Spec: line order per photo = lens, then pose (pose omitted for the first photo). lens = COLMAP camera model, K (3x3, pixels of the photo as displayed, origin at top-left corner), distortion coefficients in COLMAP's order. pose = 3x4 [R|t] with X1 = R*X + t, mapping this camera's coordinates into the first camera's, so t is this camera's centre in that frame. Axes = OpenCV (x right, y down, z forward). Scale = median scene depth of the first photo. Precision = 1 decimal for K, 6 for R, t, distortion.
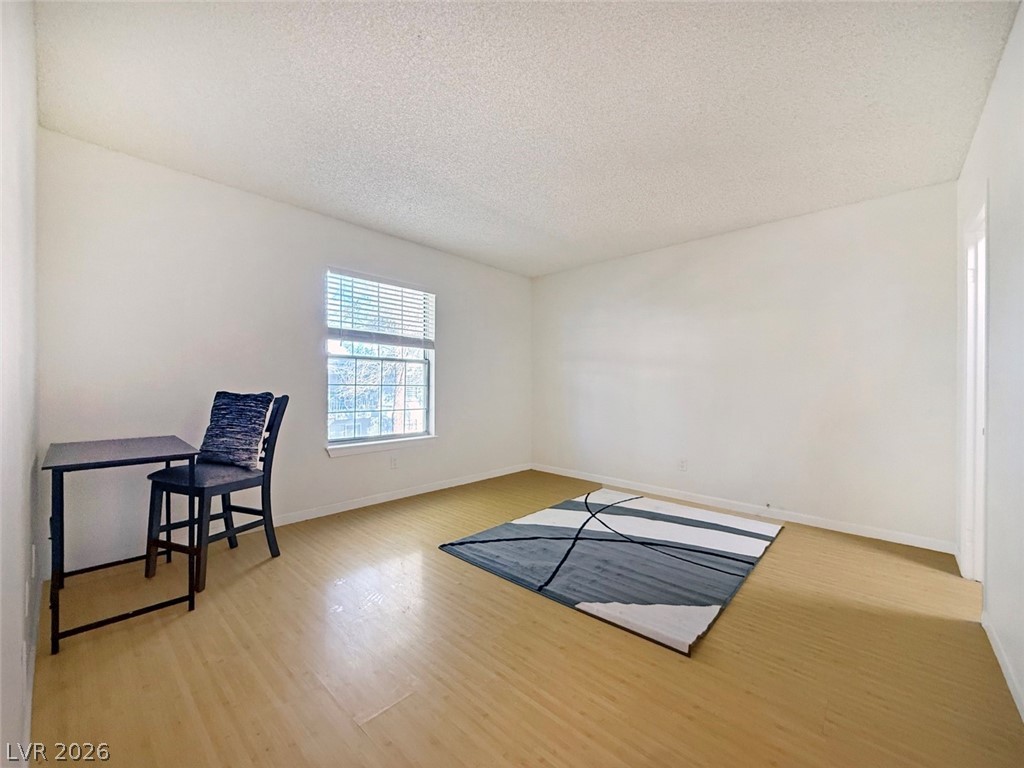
lens RADIAL K [[415.0, 0, 523.0], [0, 415.0, 383.2], [0, 0, 1]] dist [-0.000117, -0.000071]
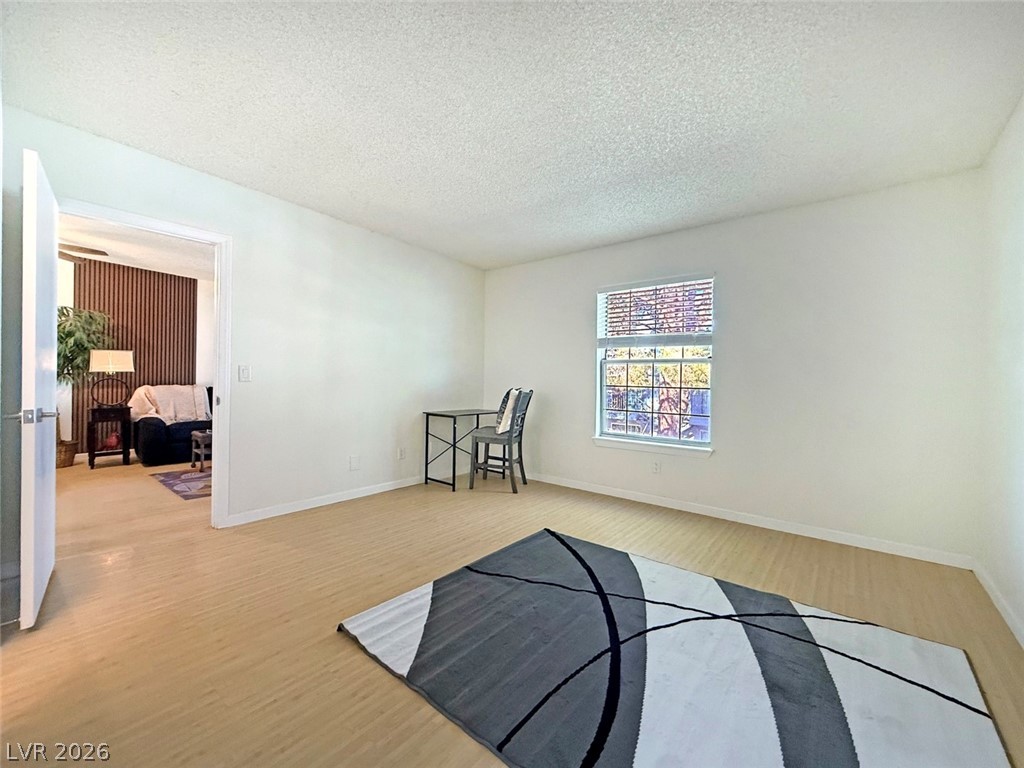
lens RADIAL K [[415.1, 0, 511.8], [0, 415.1, 403.7], [0, 0, 1]] dist [-0.000636, -0.000226]
pose [[0.036980, 0.045715, -0.998270, 0.904318], [-0.022797, 0.998732, 0.044892, 0.007637], [0.999056, 0.021098, 0.037975, 0.863250]]
